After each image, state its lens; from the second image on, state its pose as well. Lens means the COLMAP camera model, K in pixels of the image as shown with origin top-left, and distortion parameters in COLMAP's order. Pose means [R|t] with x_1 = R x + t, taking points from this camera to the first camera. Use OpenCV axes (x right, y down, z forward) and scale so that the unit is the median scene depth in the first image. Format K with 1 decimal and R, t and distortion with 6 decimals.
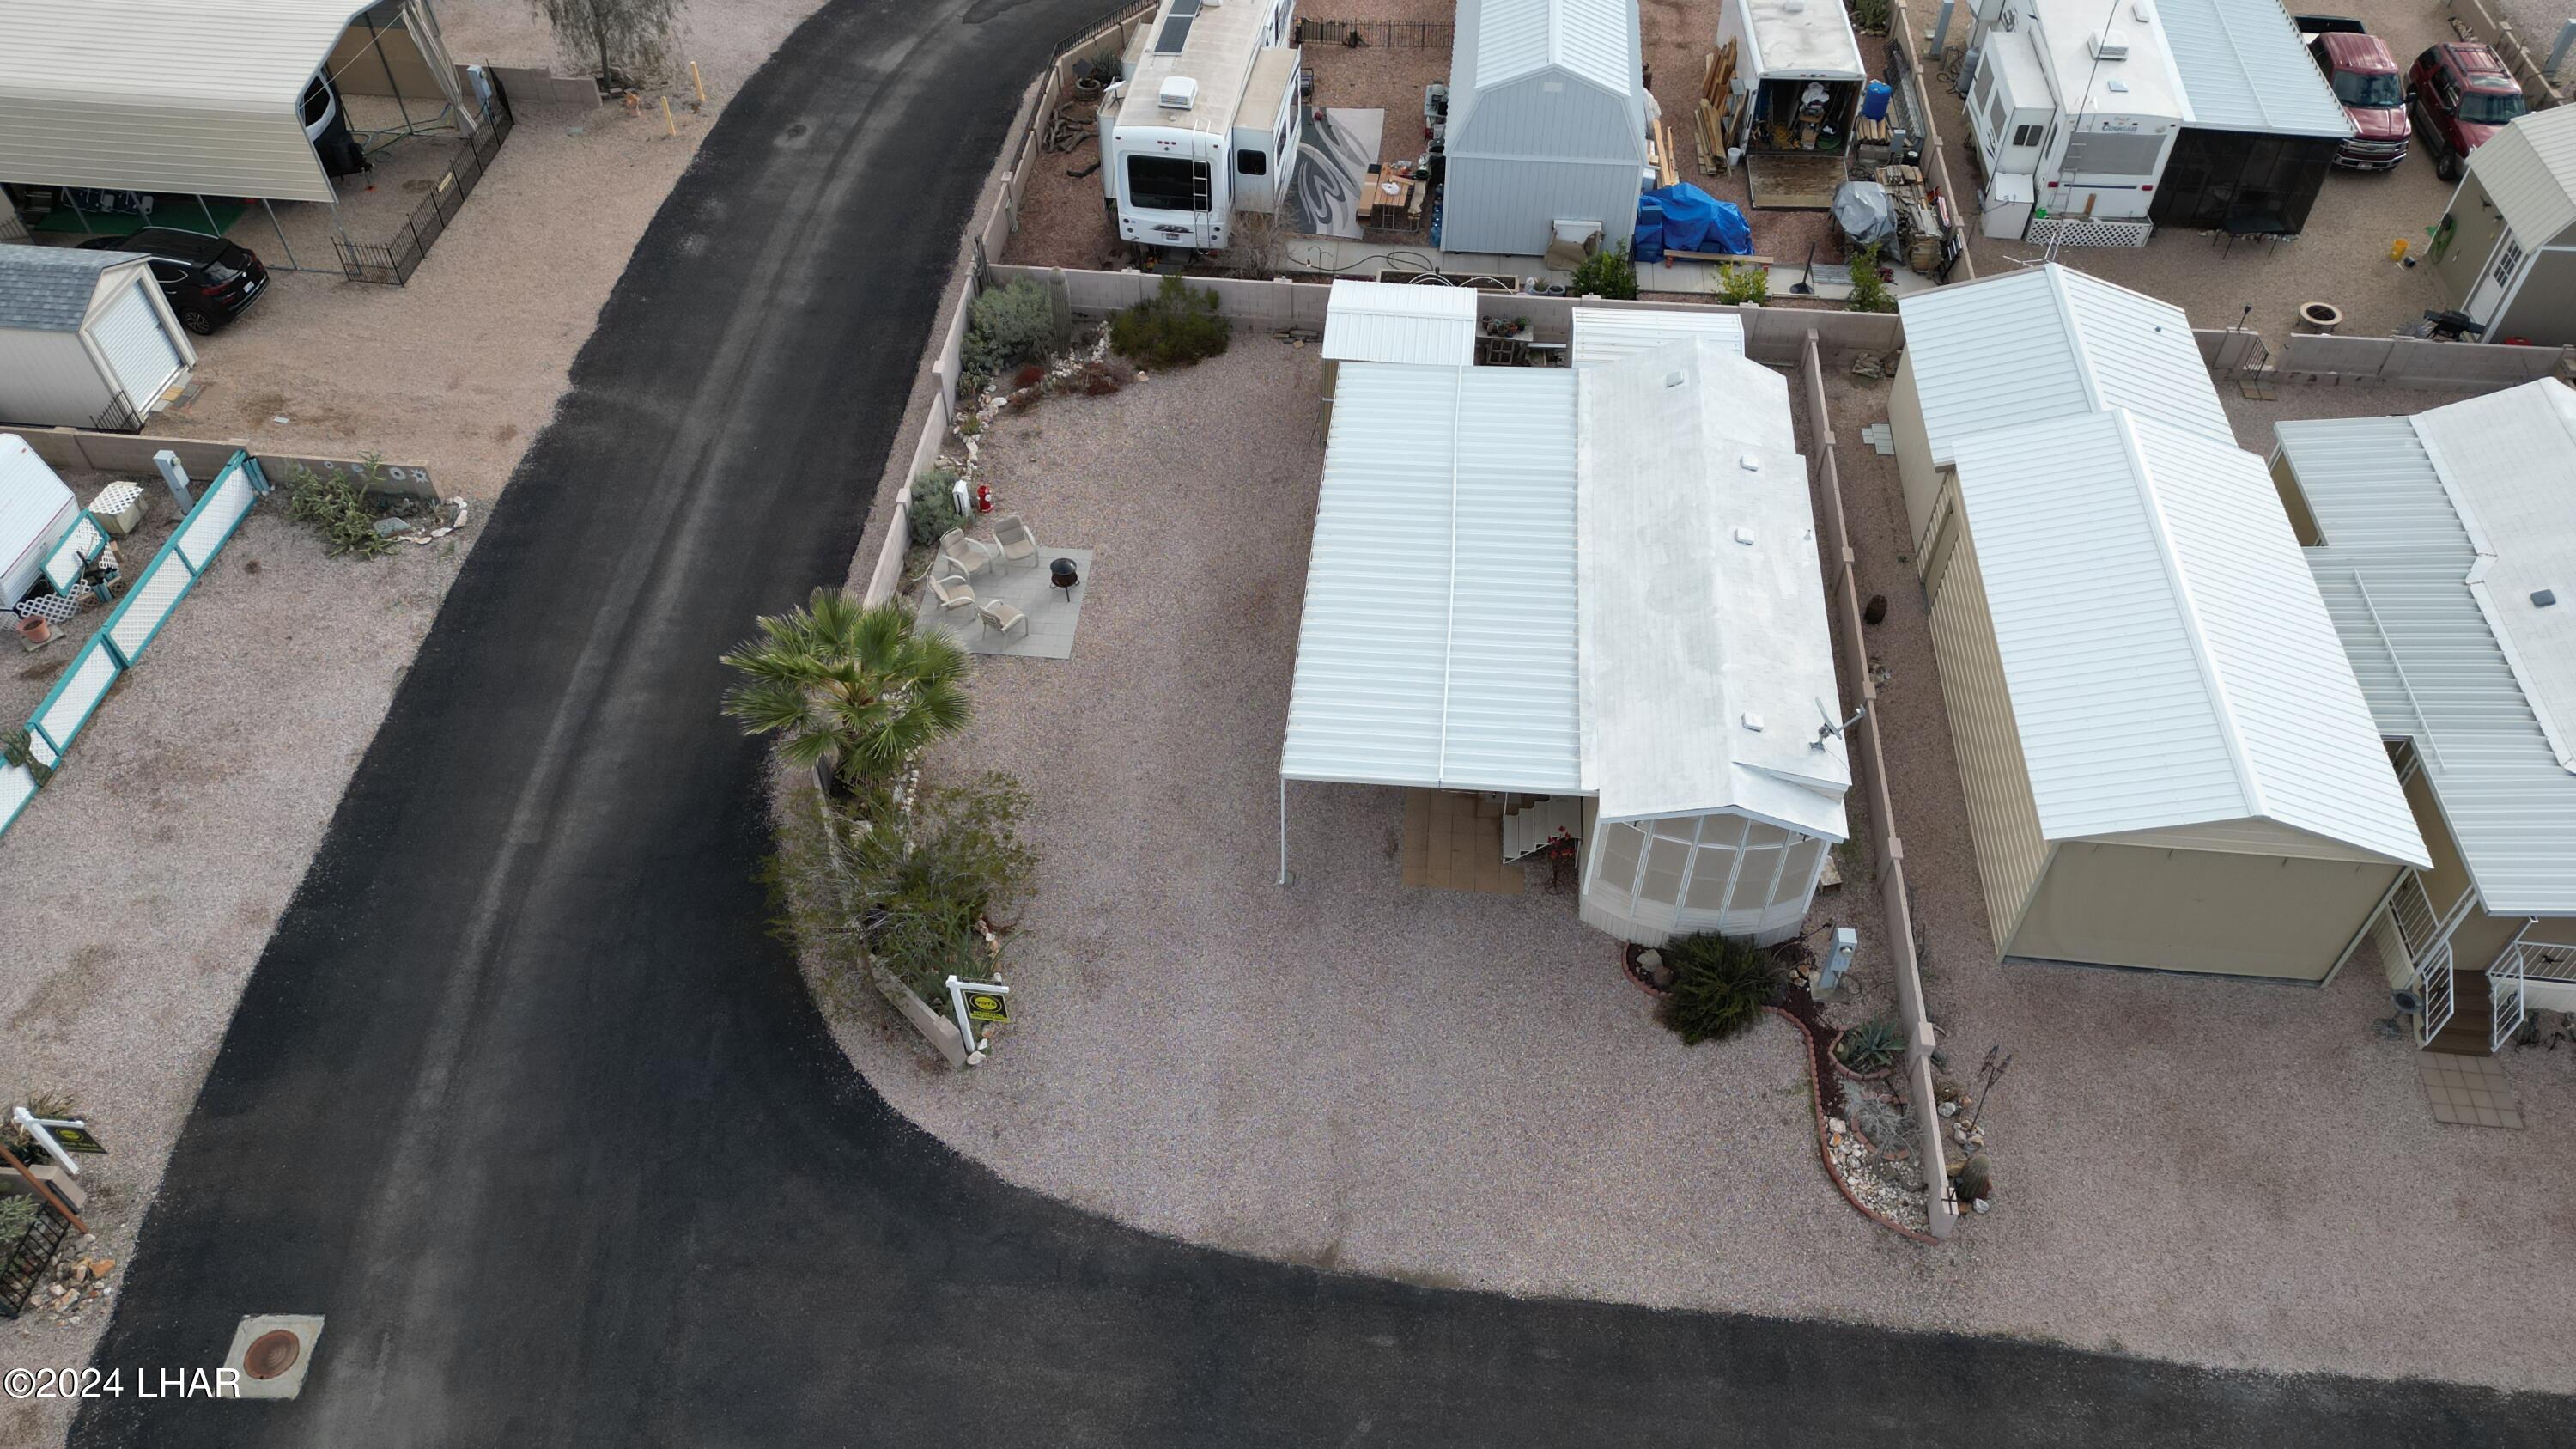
lens RADIAL K [[1788.8, 0, 1303.5], [0, 1788.8, 718.2], [0, 0, 1]] dist [0.076056, -0.075065]
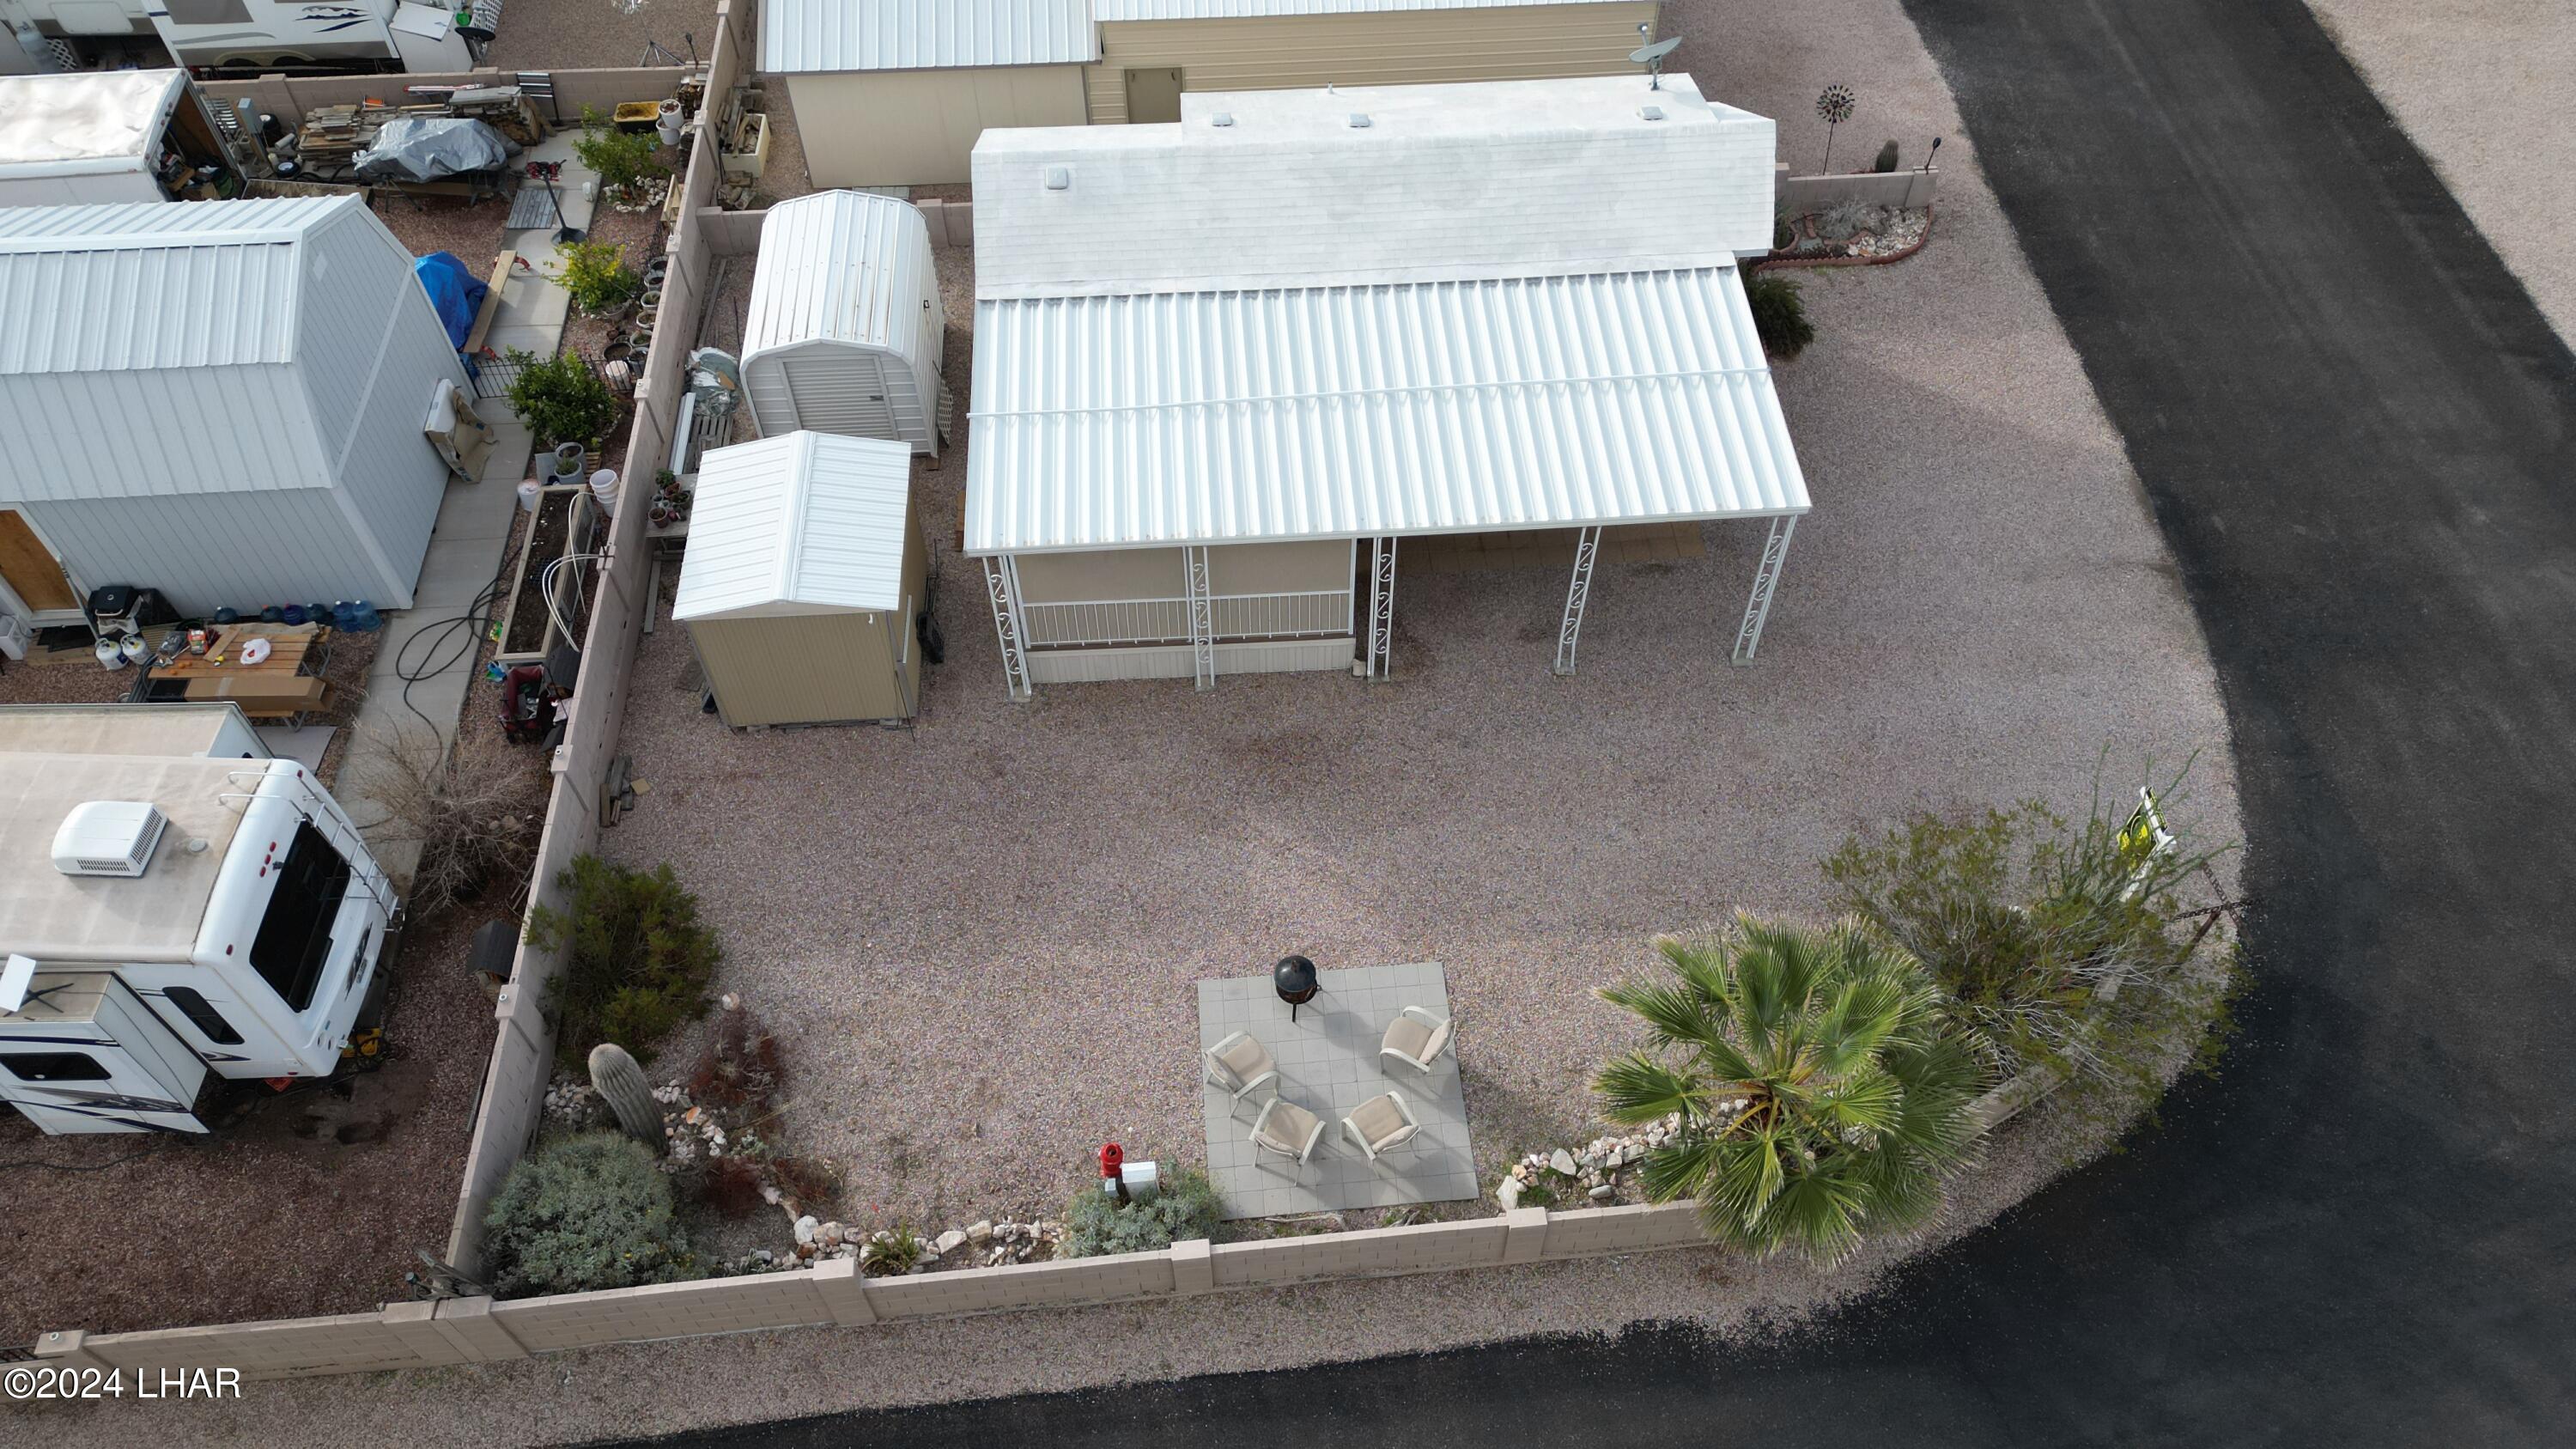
lens RADIAL K [[1788.8, 0, 1303.5], [0, 1788.8, 718.2], [0, 0, 1]] dist [0.076056, -0.075065]
pose [[-0.170489, -0.780712, 0.601184, -0.505899], [0.717256, 0.320011, 0.618980, -0.571299], [-0.675631, 0.536732, 0.505413, 0.729309]]
